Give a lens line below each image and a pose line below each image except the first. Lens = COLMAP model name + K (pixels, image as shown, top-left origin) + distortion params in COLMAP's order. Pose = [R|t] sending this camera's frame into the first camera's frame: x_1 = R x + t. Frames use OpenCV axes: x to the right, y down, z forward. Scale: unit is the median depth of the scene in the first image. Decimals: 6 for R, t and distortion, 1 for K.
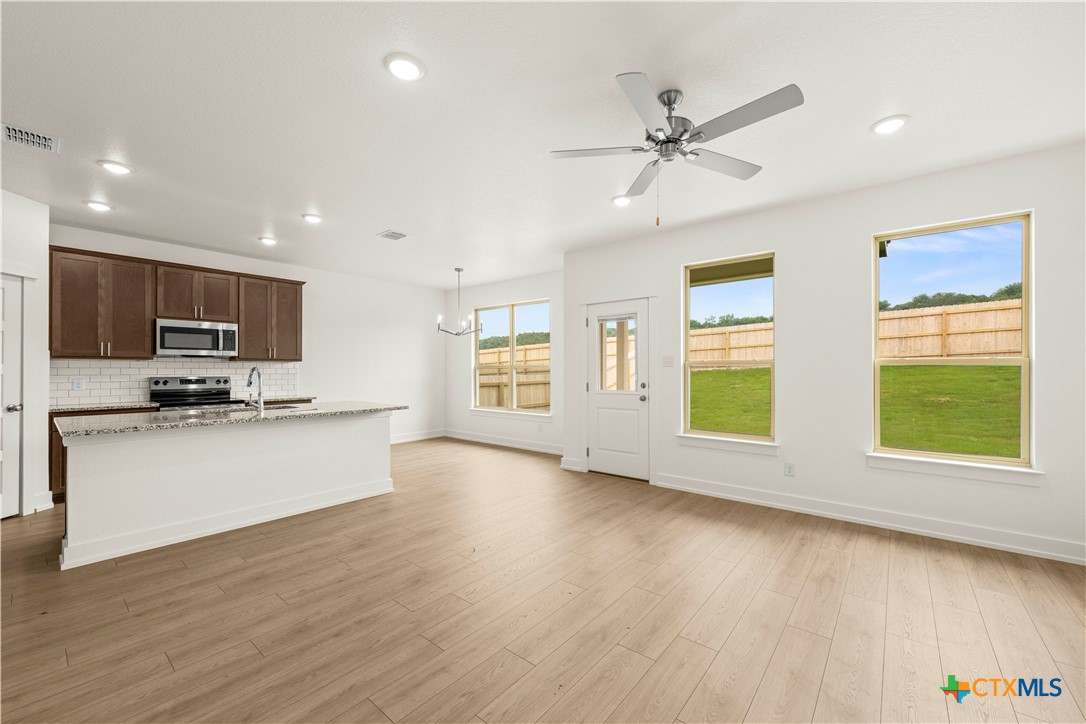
lens RADIAL K [[429.1, 0, 553.8], [0, 429.1, 367.4], [0, 0, 1]] dist [0.003413, -0.000947]
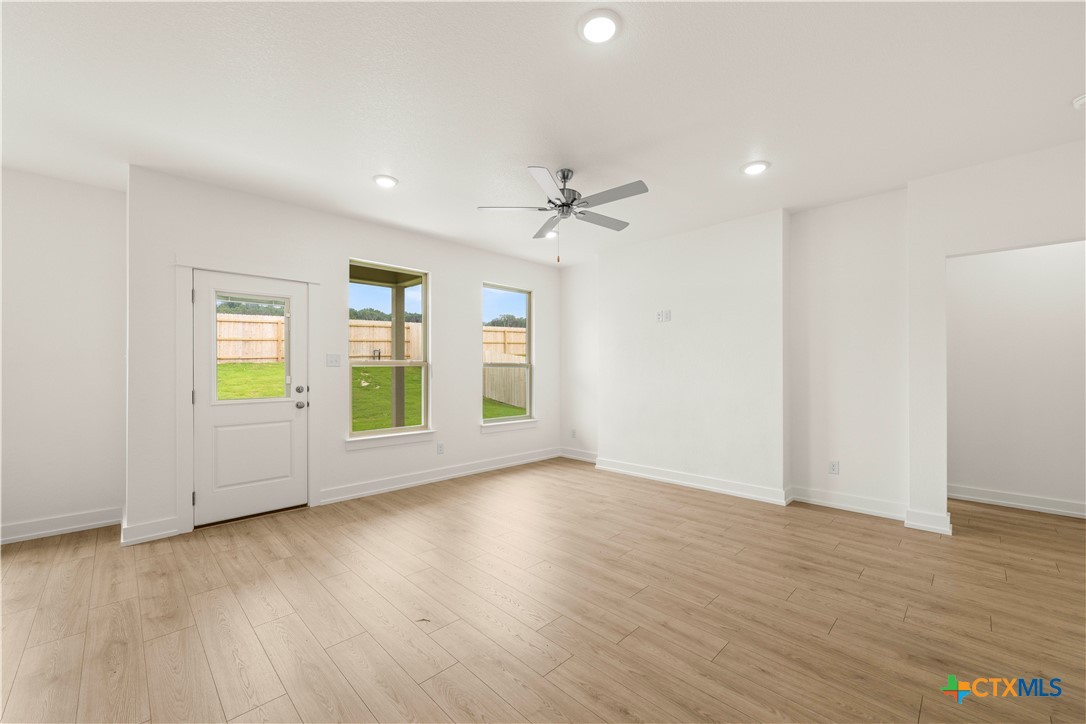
lens RADIAL K [[429.1, 0, 544.0], [0, 429.1, 366.1], [0, 0, 1]] dist [0.003413, -0.000947]
pose [[0.108412, 0.008890, 0.994066, -0.568236], [-0.004140, 0.999955, -0.008491, 0.003883], [-0.994097, -0.003195, 0.108443, 0.466428]]
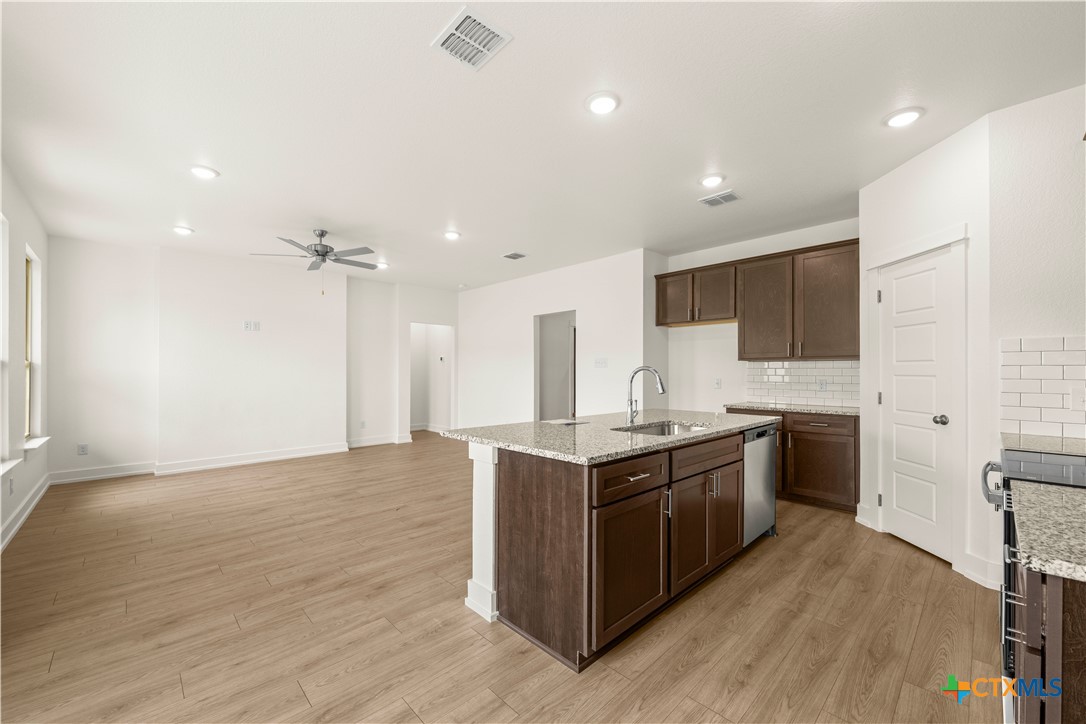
lens RADIAL K [[429.1, 0, 550.4], [0, 429.1, 368.4], [0, 0, 1]] dist [0.003413, -0.000947]
pose [[-0.993227, -0.000743, 0.116184, -0.510056], [-0.002128, 0.999928, -0.011801, 0.009911], [-0.116167, -0.011969, -0.993158, 1.441471]]
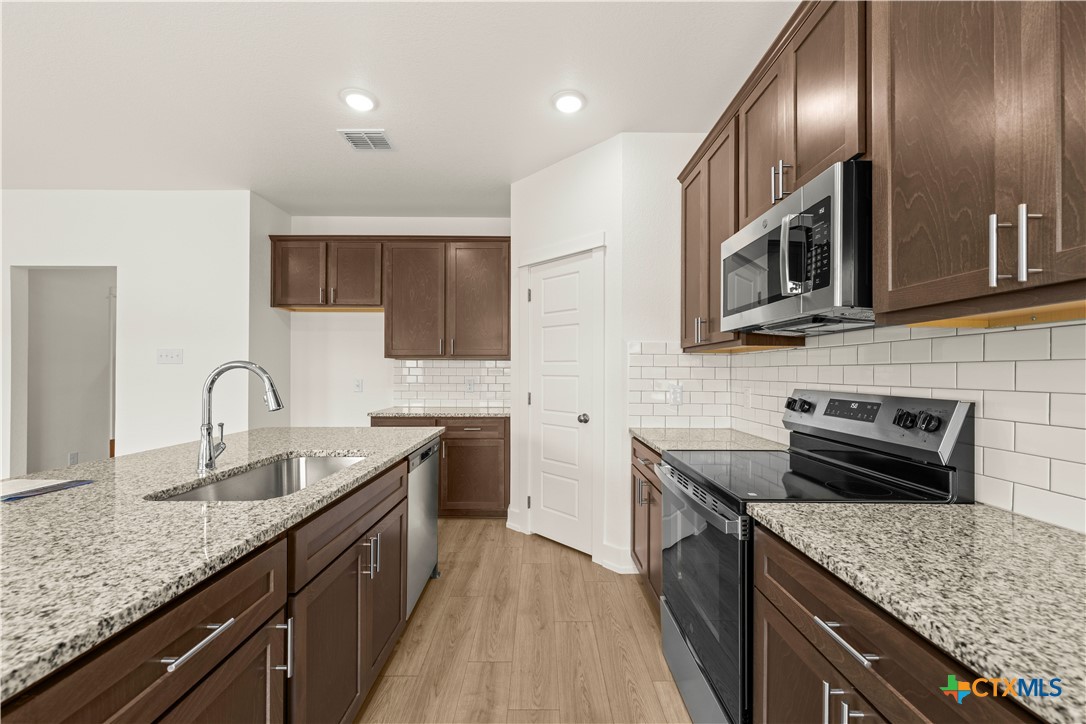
lens RADIAL K [[429.1, 0, 541.3], [0, 429.1, 371.2], [0, 0, 1]] dist [0.003413, -0.000947]
pose [[-0.777909, -0.004729, -0.628359, -0.544490], [-0.001230, 0.999981, -0.006003, 0.009234], [0.628376, -0.003897, -0.777900, 1.225901]]
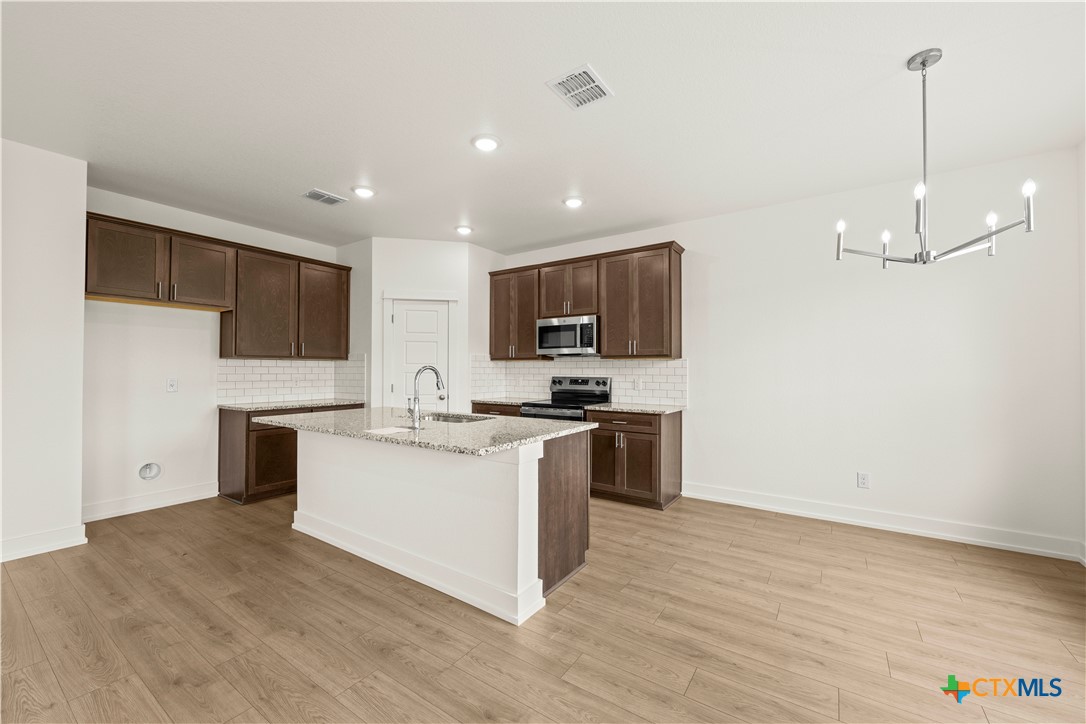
lens RADIAL K [[429.1, 0, 544.2], [0, 429.1, 362.6], [0, 0, 1]] dist [0.003413, -0.000947]
pose [[0.080723, -0.017077, -0.996590, 0.103304], [0.003863, 0.999851, -0.016820, 0.006619], [0.996729, -0.002492, 0.080777, 0.948489]]
